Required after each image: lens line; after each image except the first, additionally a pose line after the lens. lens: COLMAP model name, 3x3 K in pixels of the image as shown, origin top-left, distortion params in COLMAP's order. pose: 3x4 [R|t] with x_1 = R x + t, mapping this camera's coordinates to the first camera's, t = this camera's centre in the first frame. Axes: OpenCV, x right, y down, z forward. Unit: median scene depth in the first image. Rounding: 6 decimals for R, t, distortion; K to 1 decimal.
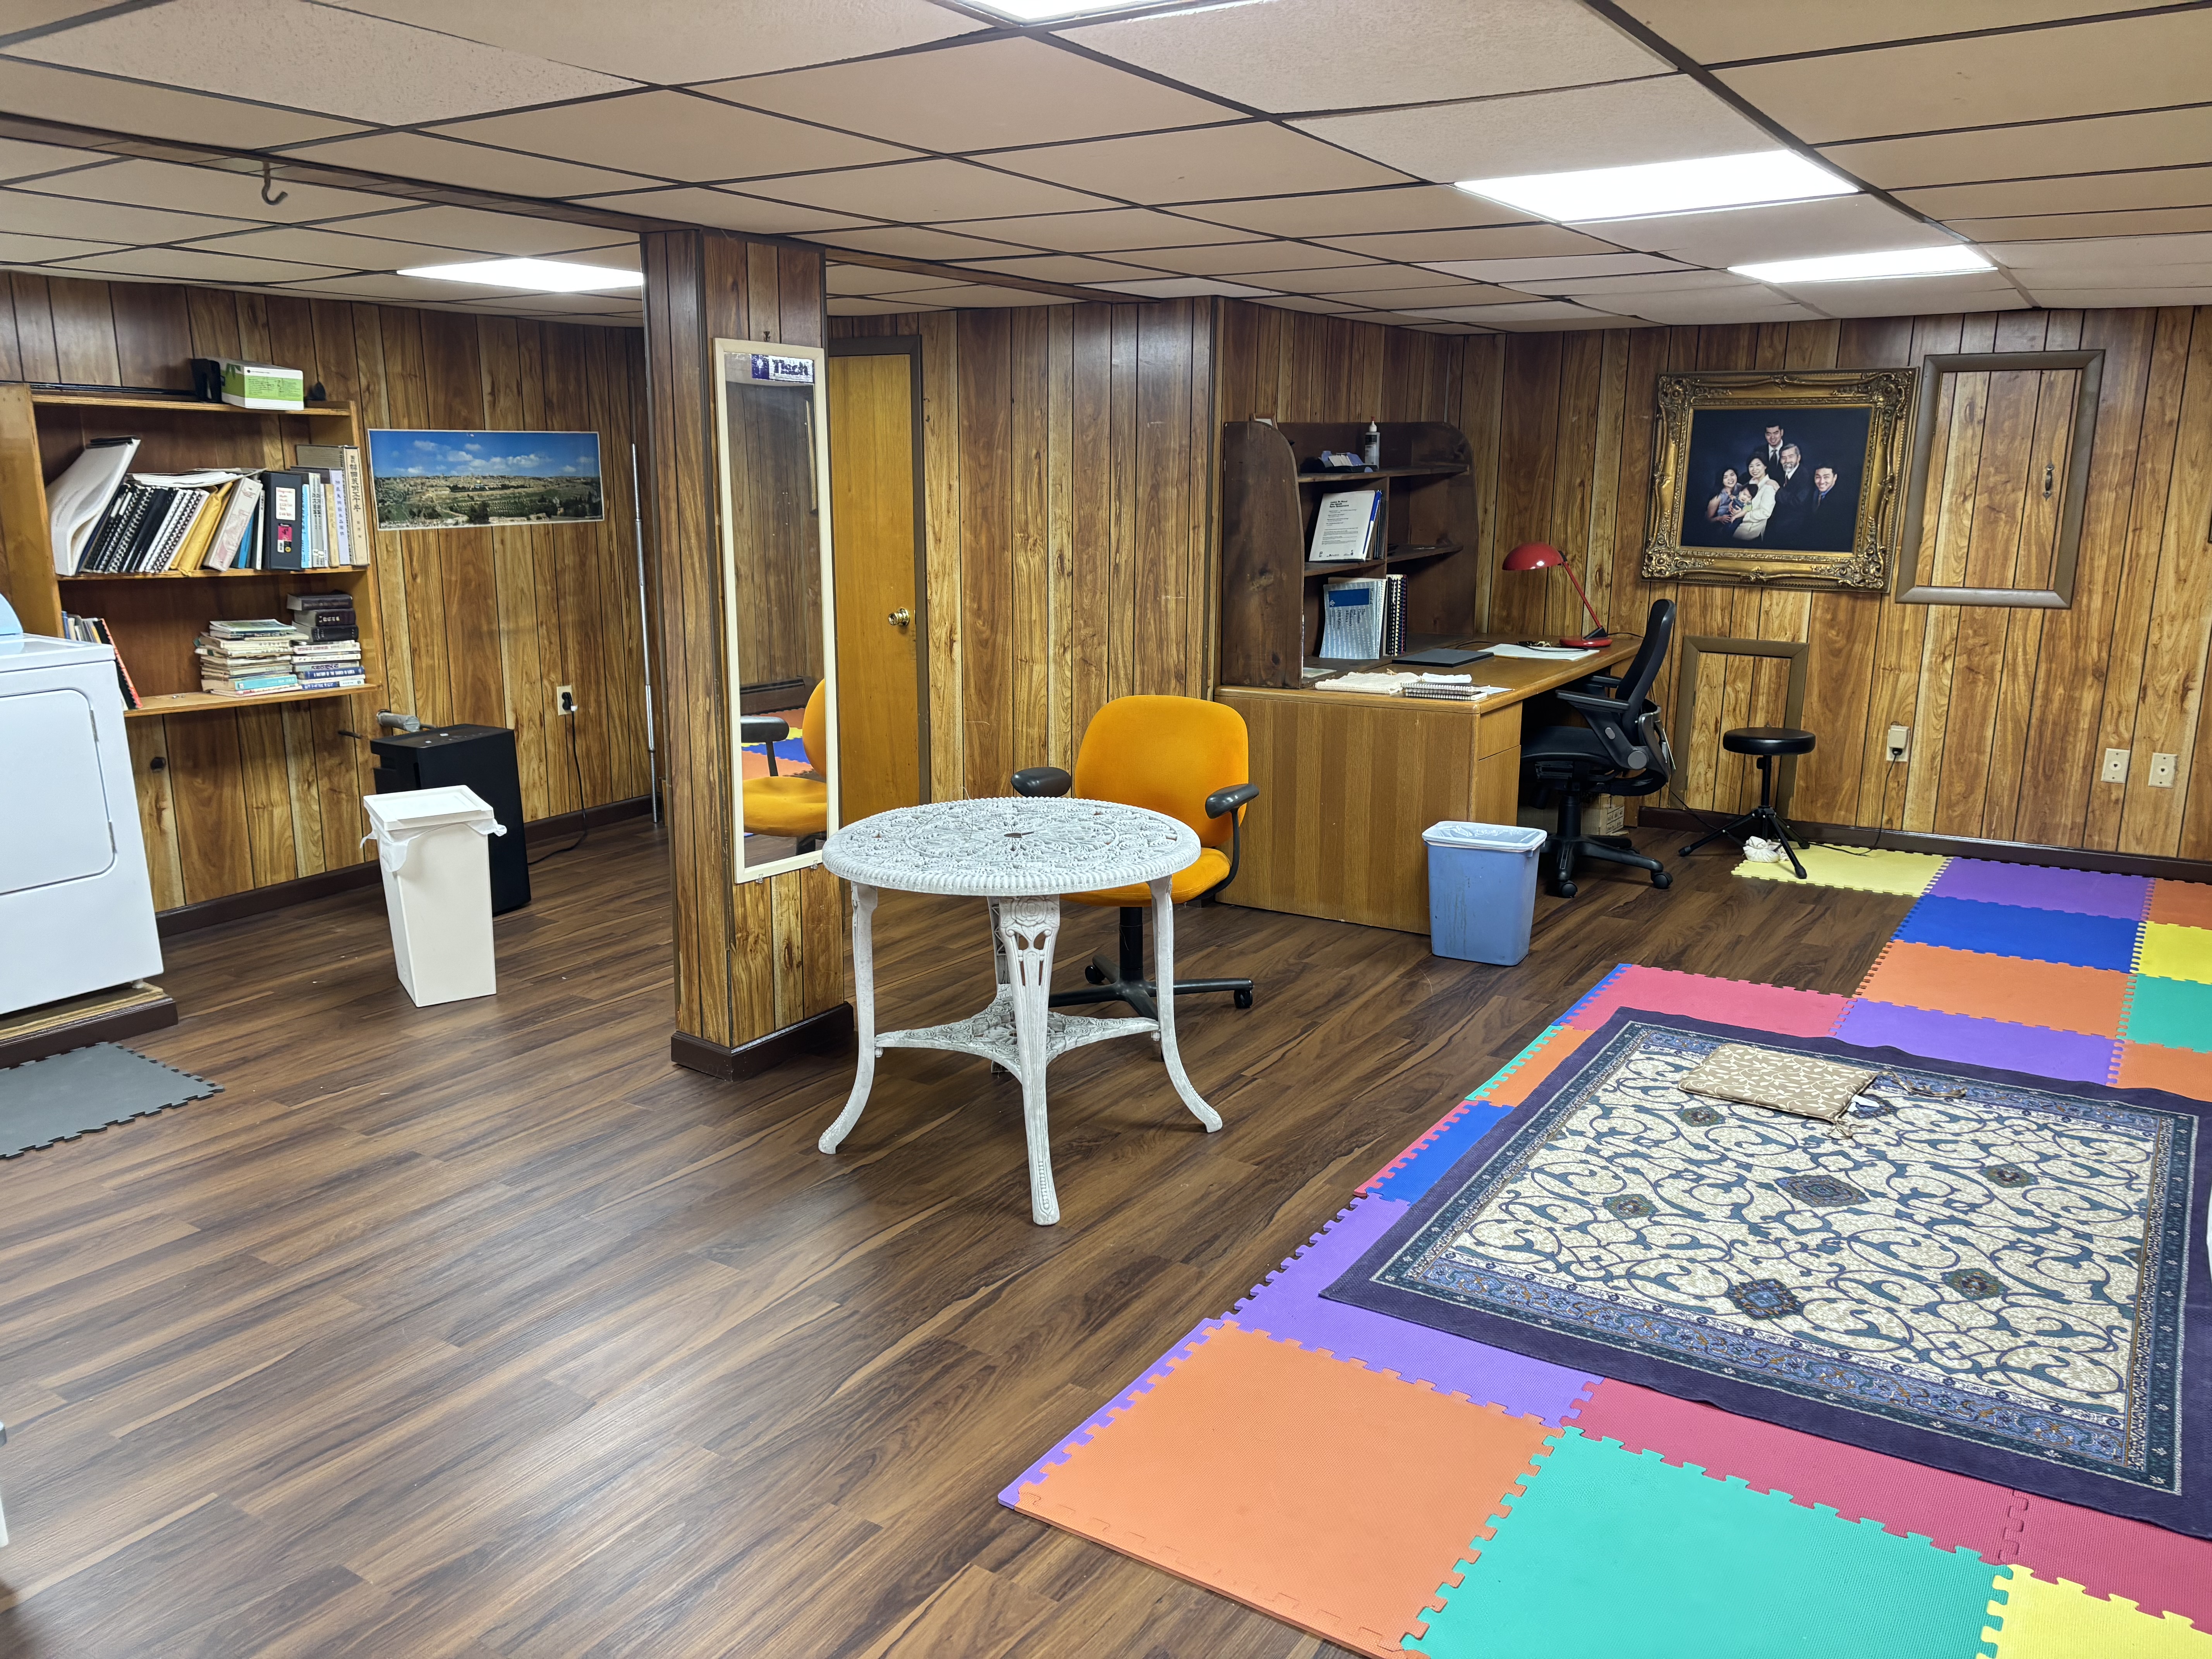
lens RADIAL K [[1680.9, 0, 1102.6], [0, 1680.9, 832.4], [0, 0, 1]] dist [0.011470, 0.001341]
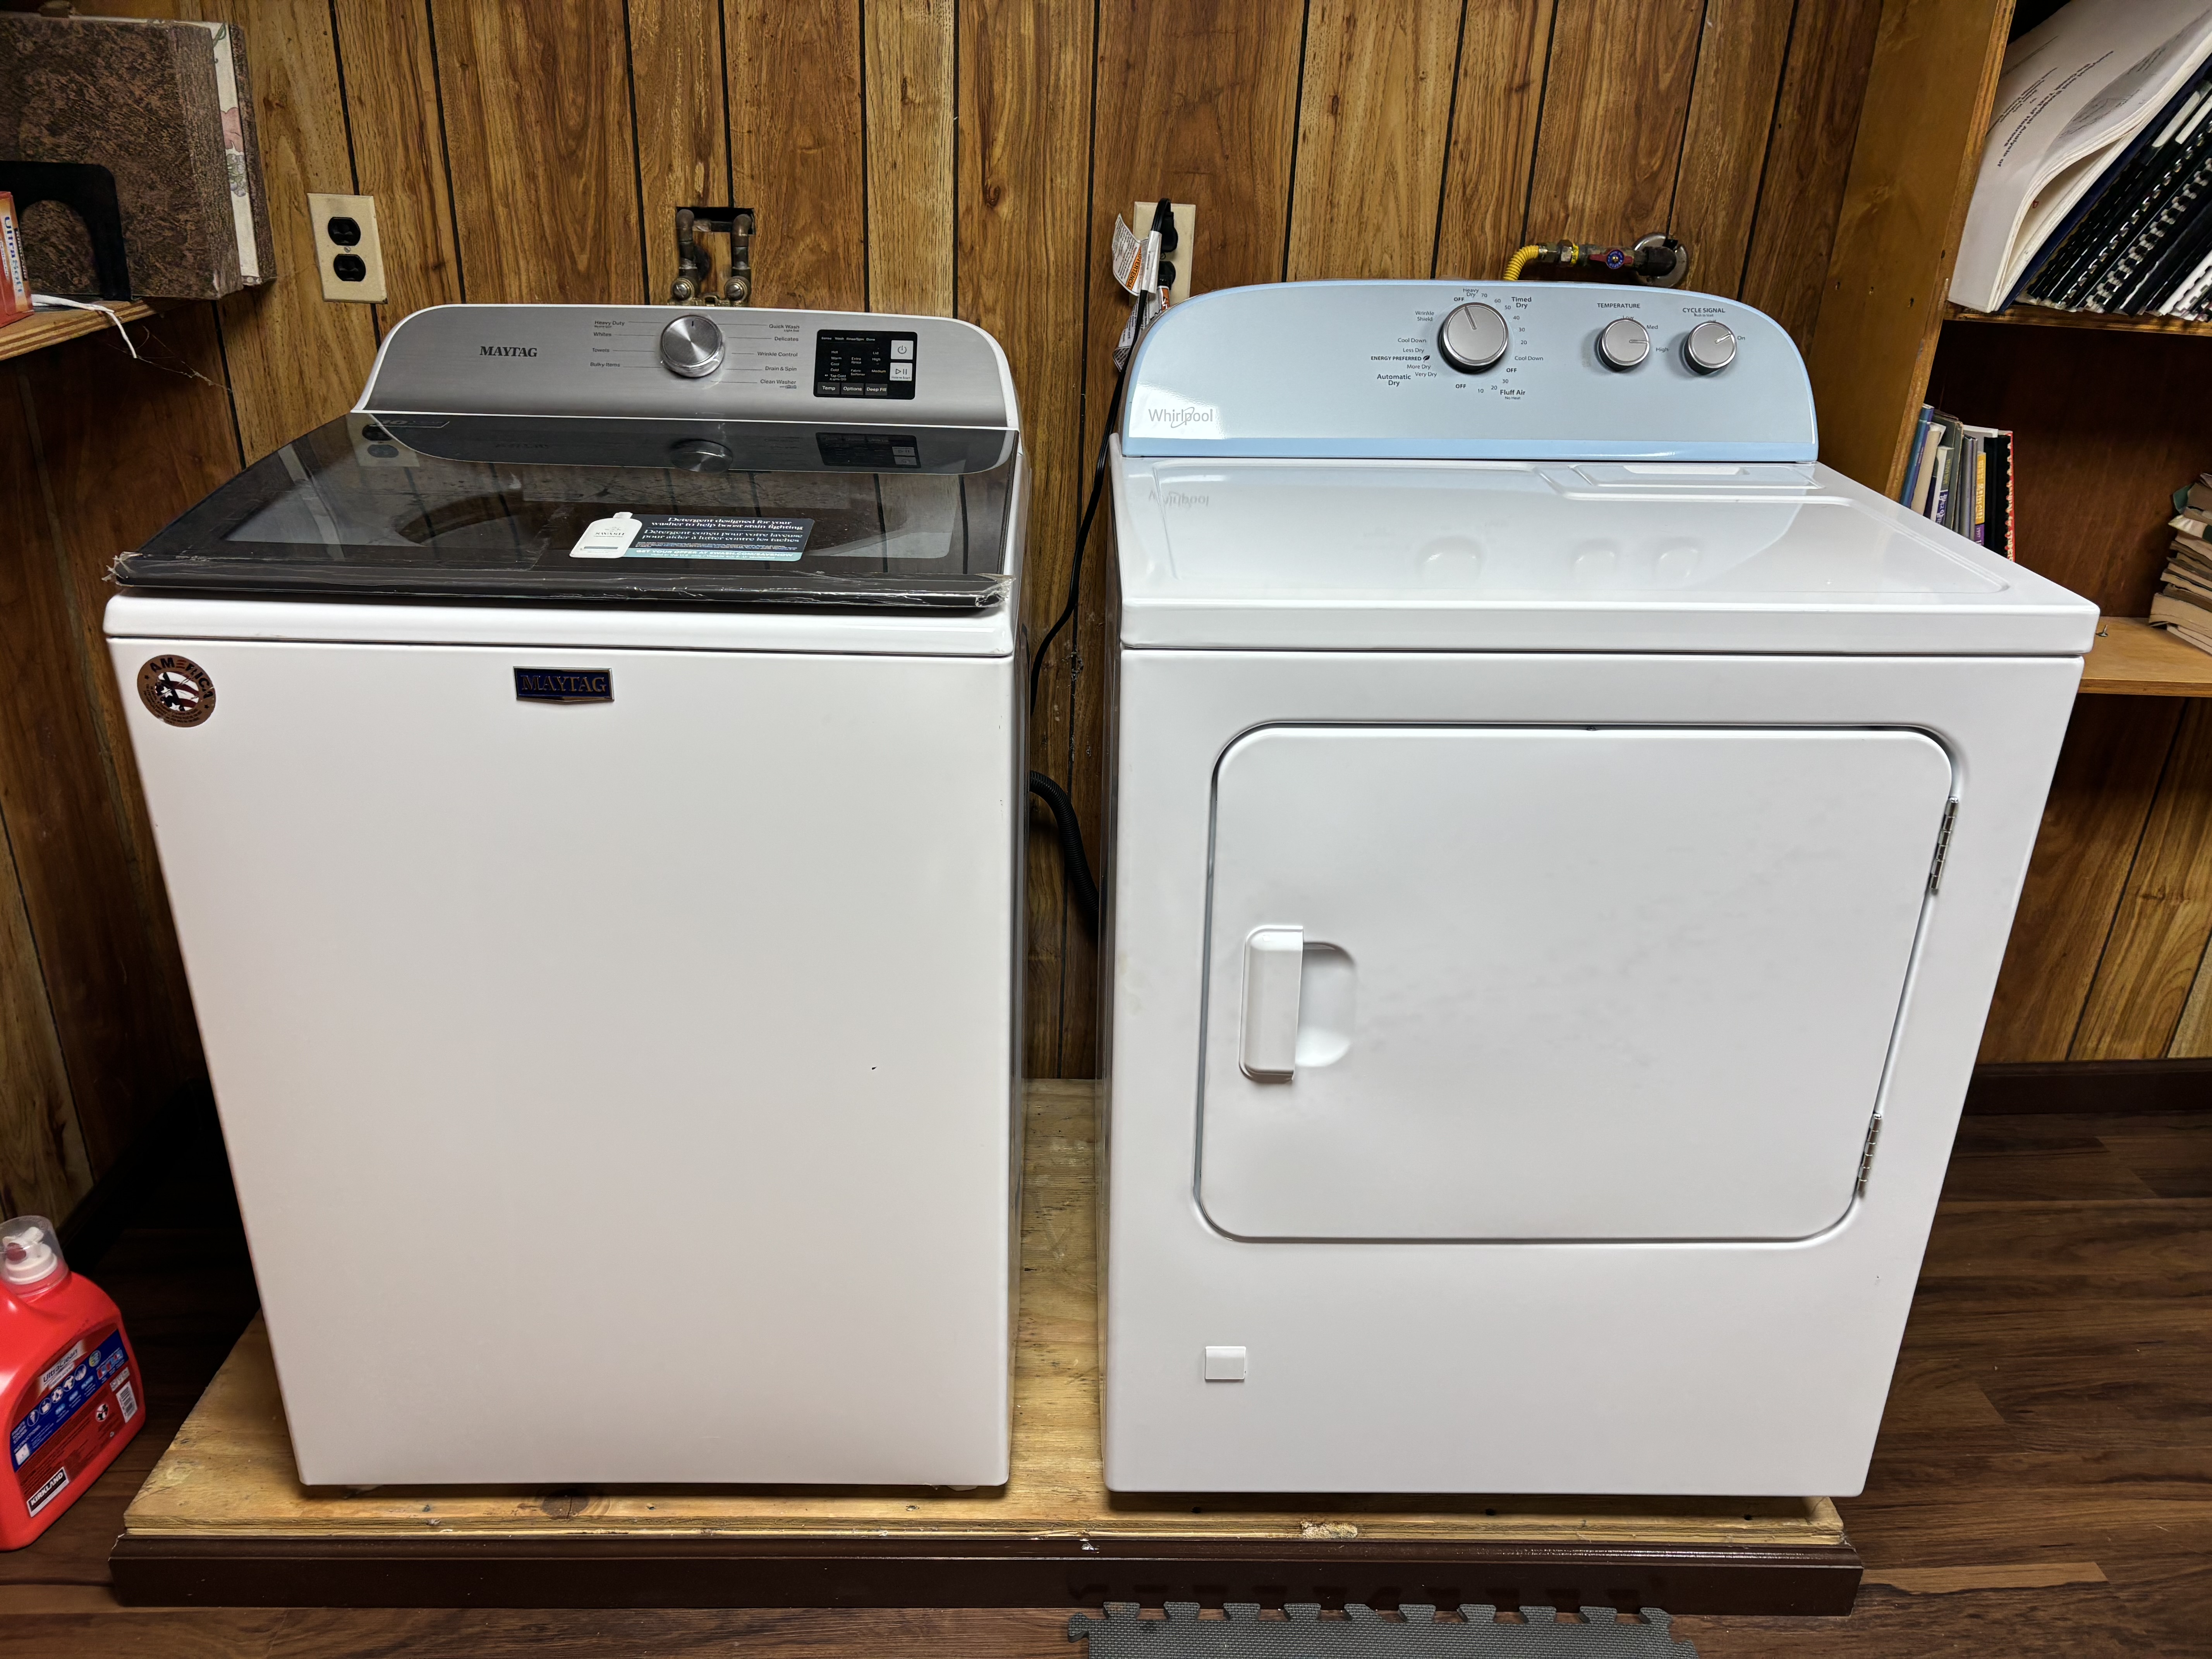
lens RADIAL K [[1680.9, 0, 1102.6], [0, 1680.9, 825.3], [0, 0, 1]] dist [0.011470, 0.001341]
pose [[0.593906, 0.355493, -0.721735, -0.412736], [-0.223468, 0.934675, 0.276488, -0.104070], [0.772876, -0.002923, 0.634550, 0.608879]]
